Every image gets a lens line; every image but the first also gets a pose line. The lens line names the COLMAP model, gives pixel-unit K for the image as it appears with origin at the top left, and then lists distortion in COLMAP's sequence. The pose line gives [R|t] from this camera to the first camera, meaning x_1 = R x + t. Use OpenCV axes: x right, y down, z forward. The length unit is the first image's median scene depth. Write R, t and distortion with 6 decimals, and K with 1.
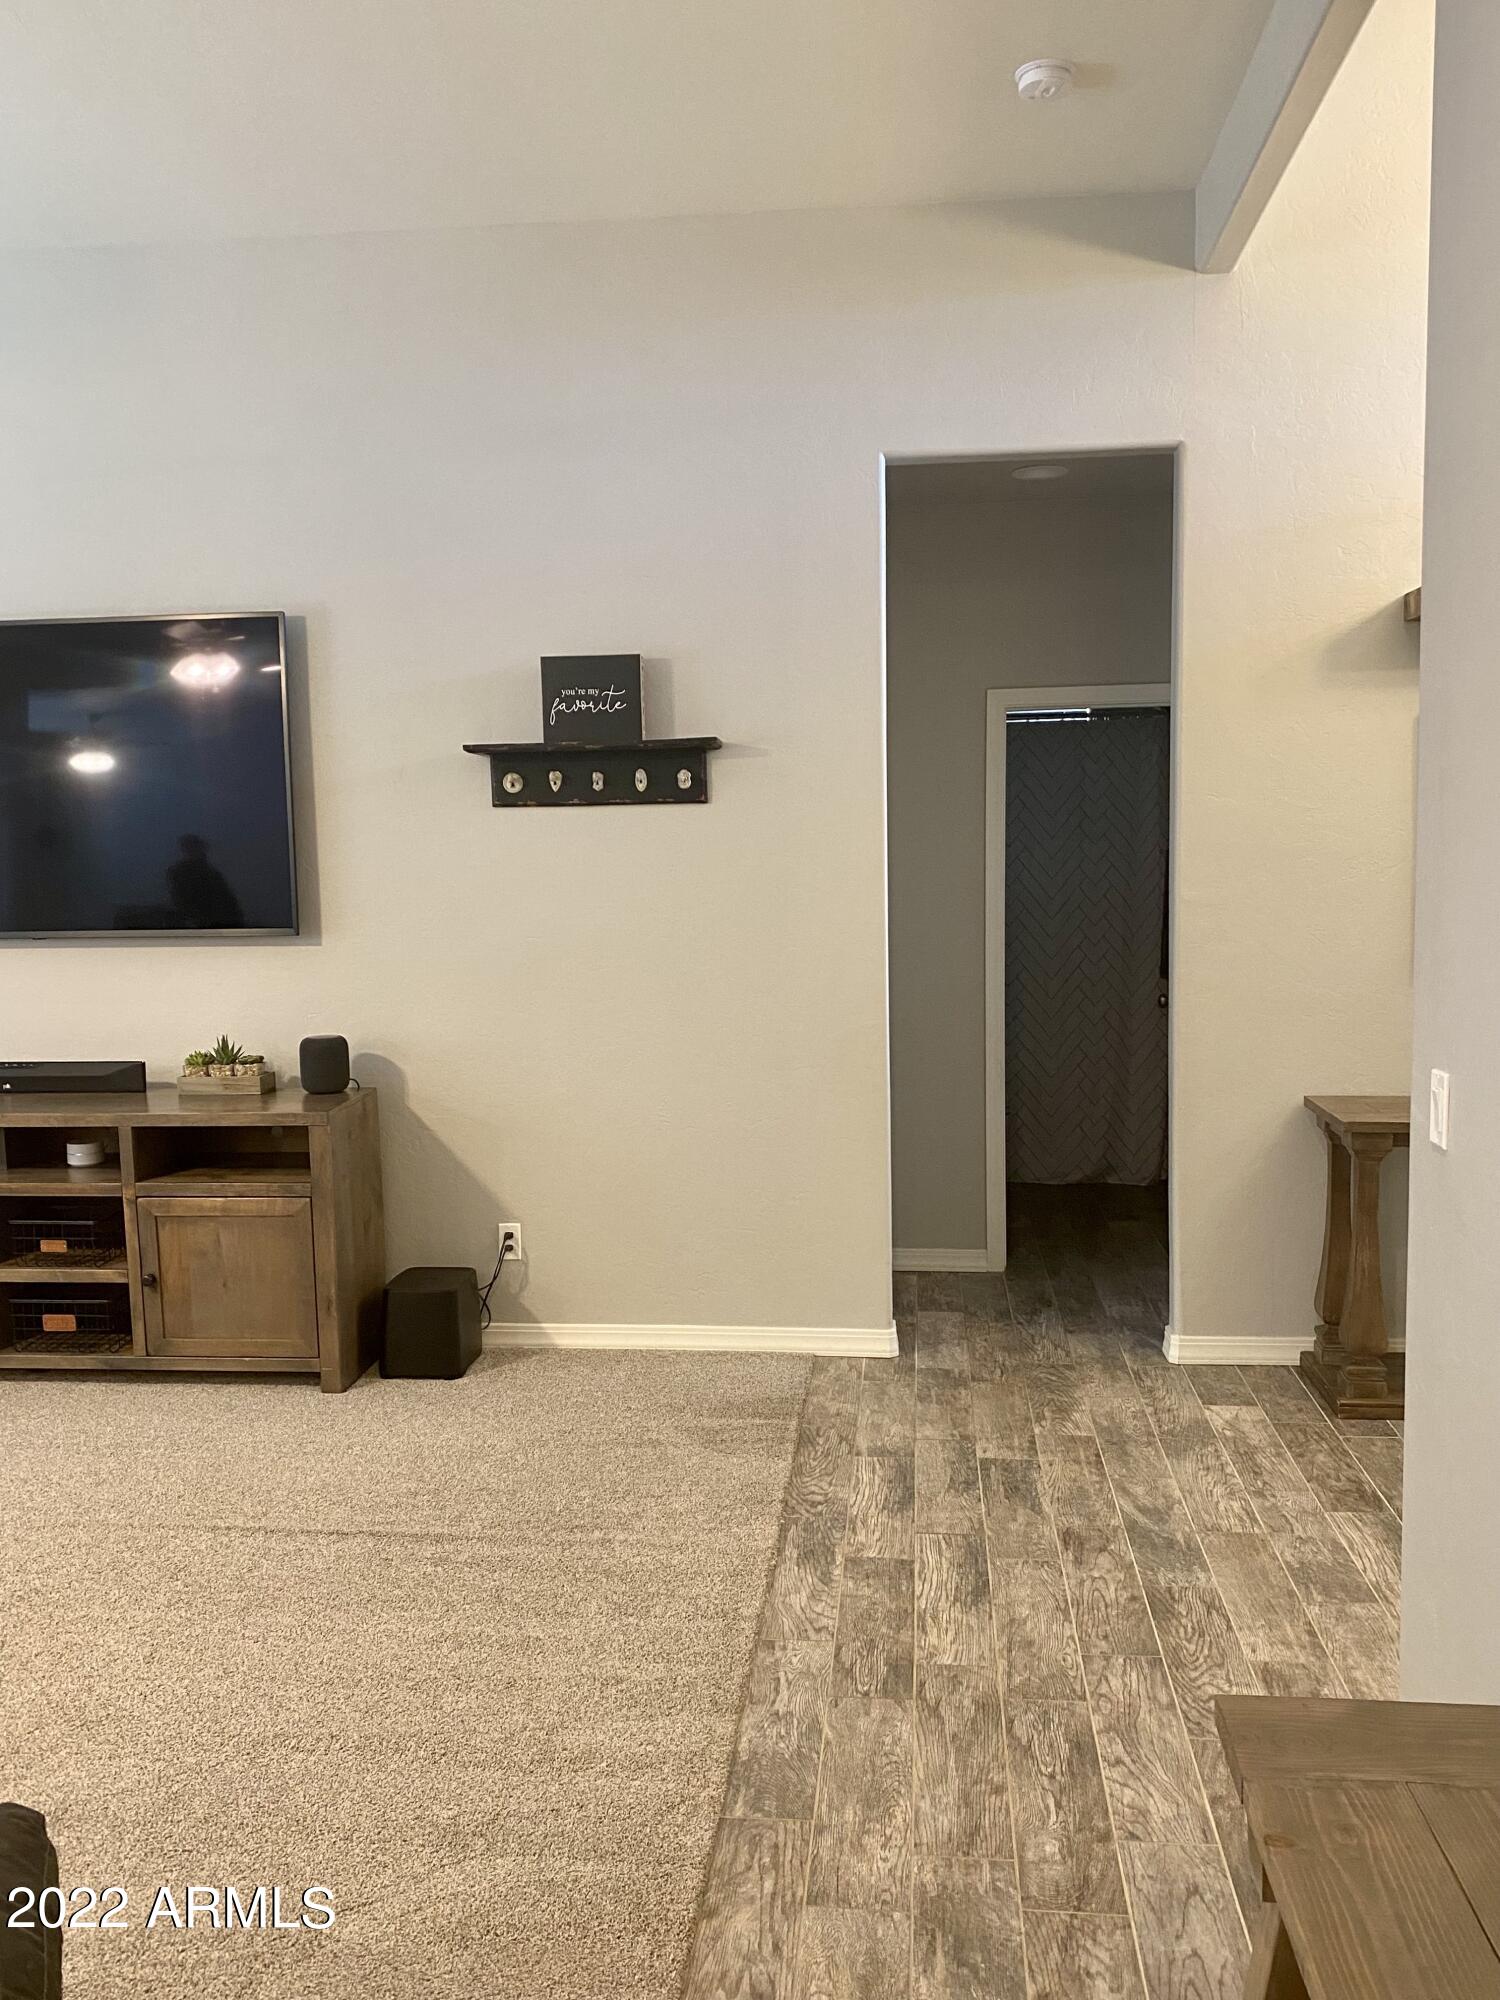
lens RADIAL K [[1639.2, 0, 750.0], [0, 1639.2, 1000.0], [0, 0, 1]] dist [0.034269, -0.042845]
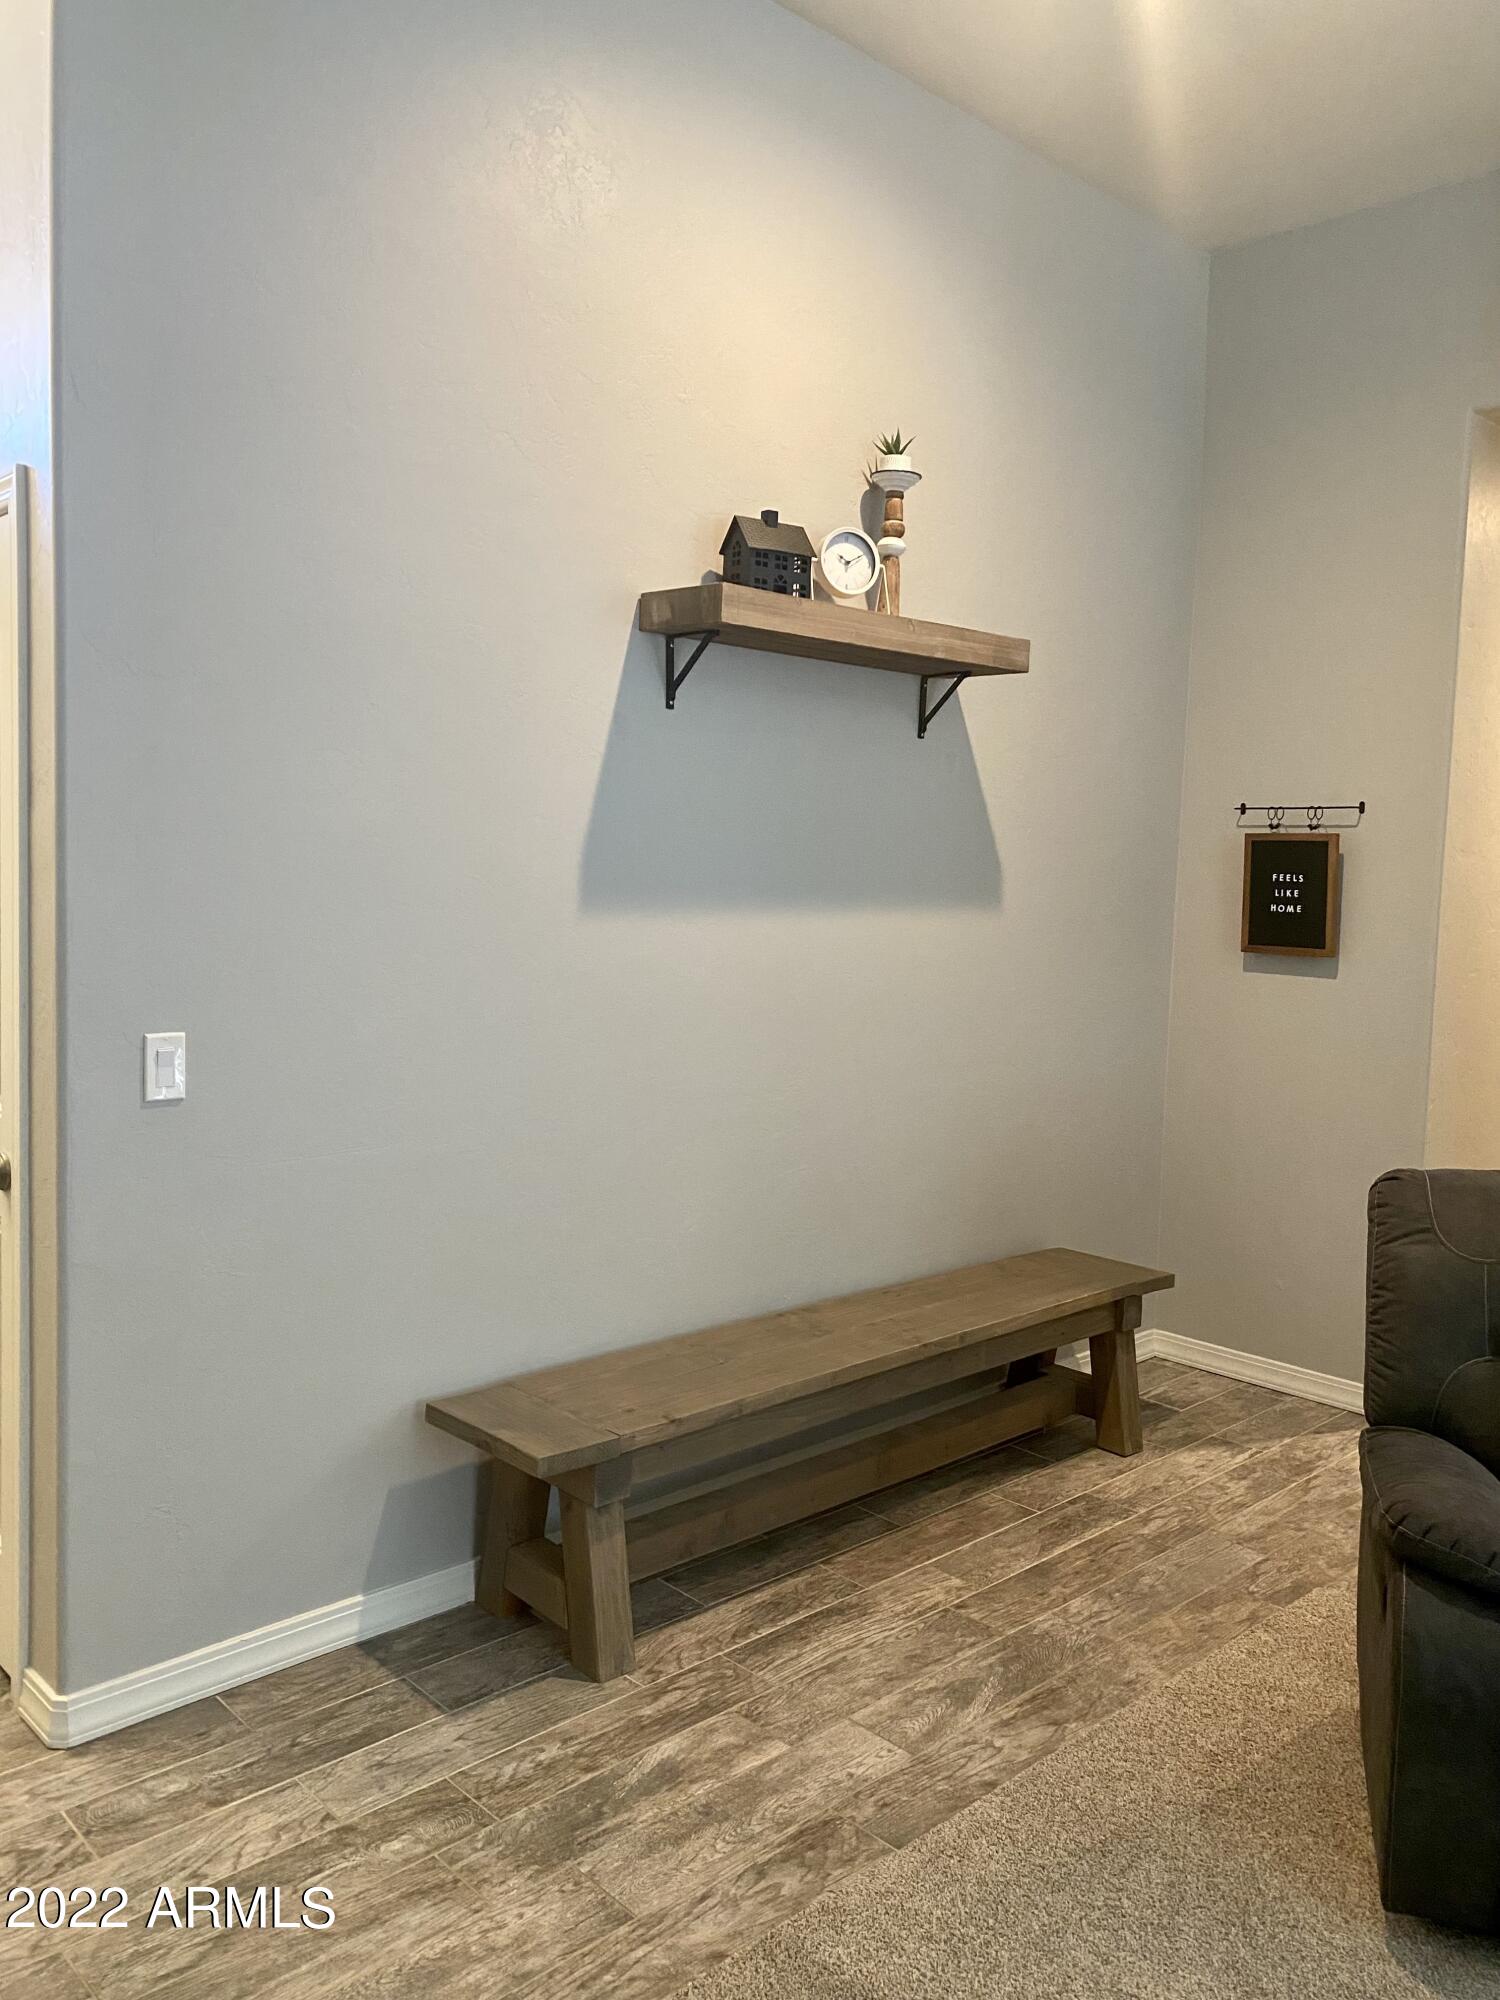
lens RADIAL K [[1528.6, 0, 750.0], [0, 1528.6, 1000.0], [0, 0, 1]] dist [-0.007761, 0.005751]
pose [[-0.759395, -0.059366, 0.647916, -0.570807], [0.041392, 0.989403, 0.139168, -0.109599], [-0.649312, 0.132502, -0.748891, 1.565740]]
